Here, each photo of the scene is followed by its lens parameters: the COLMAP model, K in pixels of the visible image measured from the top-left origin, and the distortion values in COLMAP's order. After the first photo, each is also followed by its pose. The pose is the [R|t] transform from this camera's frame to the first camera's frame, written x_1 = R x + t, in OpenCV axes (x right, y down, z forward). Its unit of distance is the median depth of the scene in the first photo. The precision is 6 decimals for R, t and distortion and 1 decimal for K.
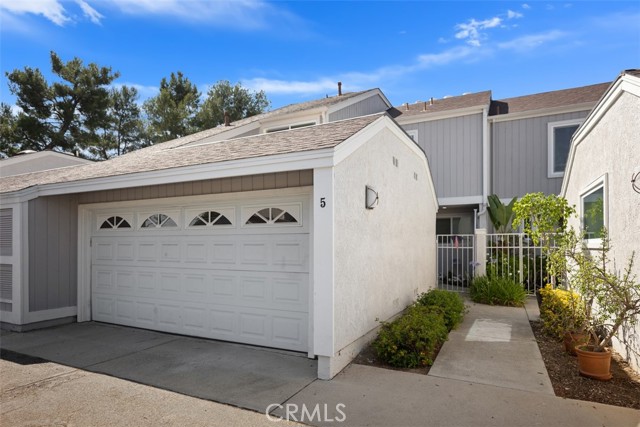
lens RADIAL K [[341.2, 0, 323.4], [0, 341.2, 249.6], [0, 0, 1]] dist [0.012283, -0.000838]
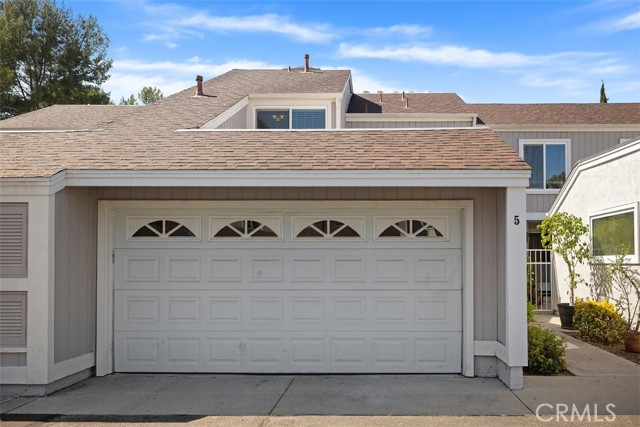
lens RADIAL K [[508.5, 0, 303.6], [0, 508.5, 259.6], [0, 0, 1]] dist [0.002948, 0.004264]
pose [[0.895584, 0.000761, 0.444892, -0.865493], [0.005864, 0.999891, -0.013514, 0.000490], [-0.444854, 0.014712, 0.895482, -0.072992]]
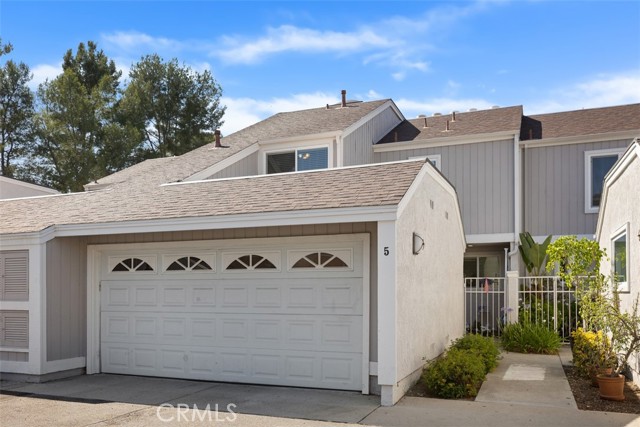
lens RADIAL K [[552.8, 0, 303.6], [0, 552.8, 300.9], [0, 0, 1]] dist [0.014277, 0.010518]
pose [[0.996133, -0.003393, 0.087798, -0.297297], [0.003074, 0.999988, 0.003765, 0.014329], [-0.087809, -0.003480, 0.996131, -0.554379]]
